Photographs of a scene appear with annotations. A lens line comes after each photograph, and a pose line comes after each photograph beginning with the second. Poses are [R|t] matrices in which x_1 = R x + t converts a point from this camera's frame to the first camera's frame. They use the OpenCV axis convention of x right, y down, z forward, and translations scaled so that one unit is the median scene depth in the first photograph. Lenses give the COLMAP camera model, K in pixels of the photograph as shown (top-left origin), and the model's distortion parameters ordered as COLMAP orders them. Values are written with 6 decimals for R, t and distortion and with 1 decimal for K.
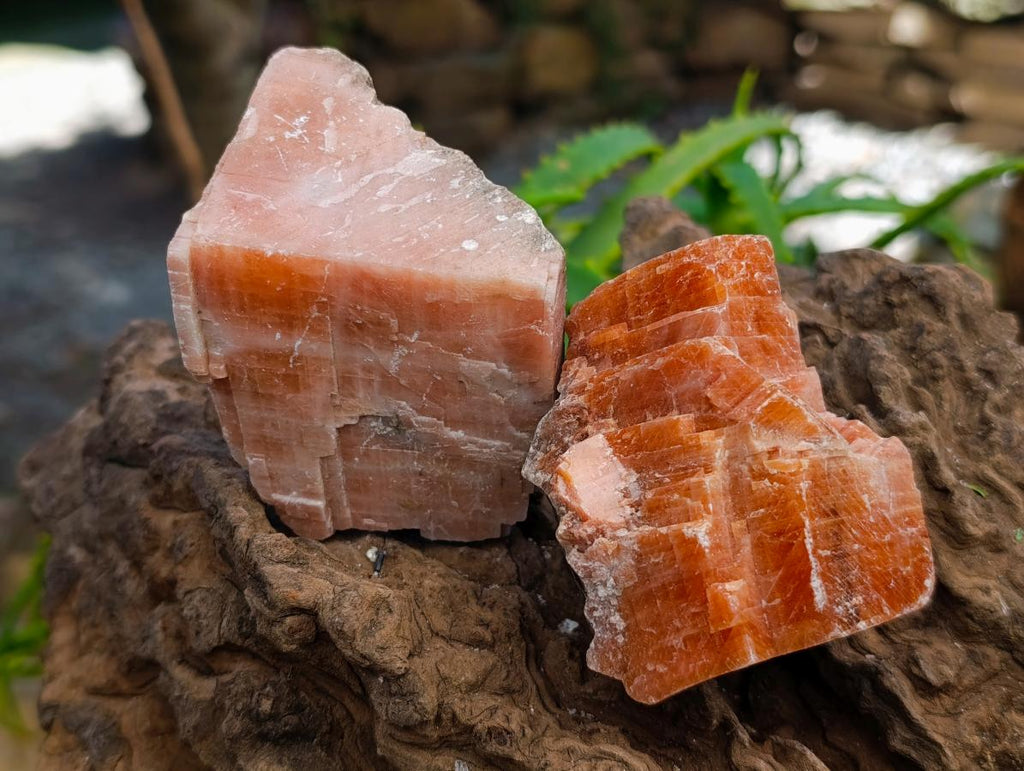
lens RADIAL K [[1503.4, 0, 512.0], [0, 1503.4, 385.5], [0, 0, 1]] dist [0.353132, -2.342714]
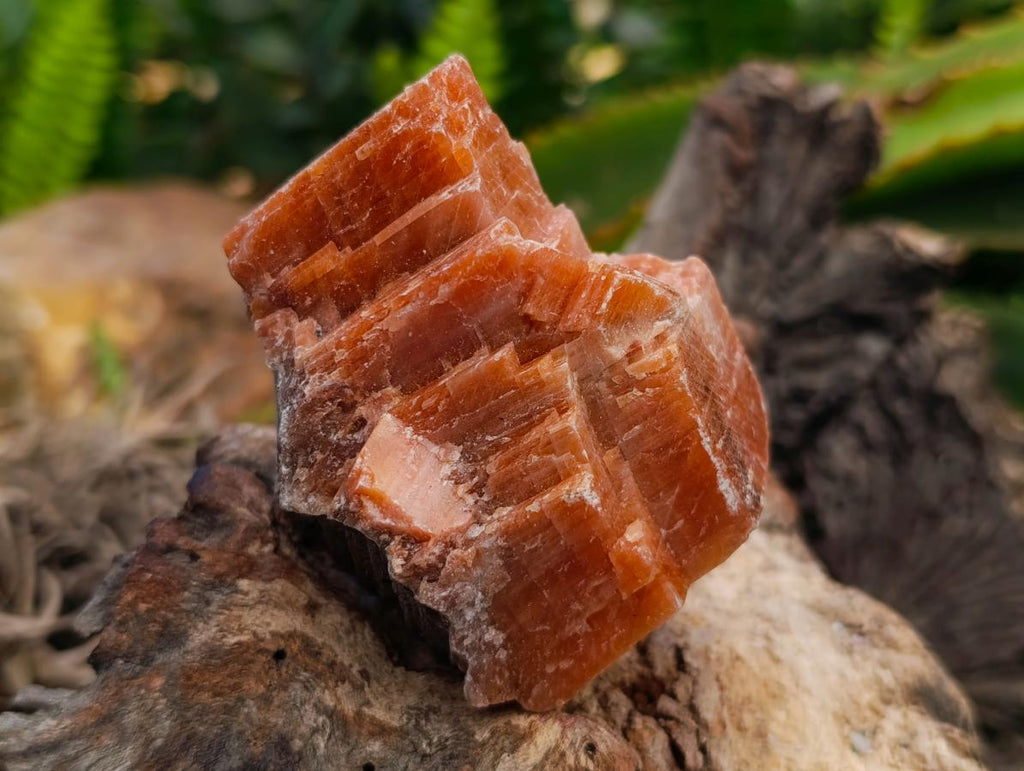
lens RADIAL K [[1503.4, 0, 512.0], [0, 1503.4, 385.5], [0, 0, 1]] dist [0.353132, -2.342714]
pose [[0.806787, -0.409806, 0.425621, -0.187420], [0.302544, 0.905297, 0.298169, -0.171789], [-0.507505, -0.111790, 0.854366, 0.388842]]
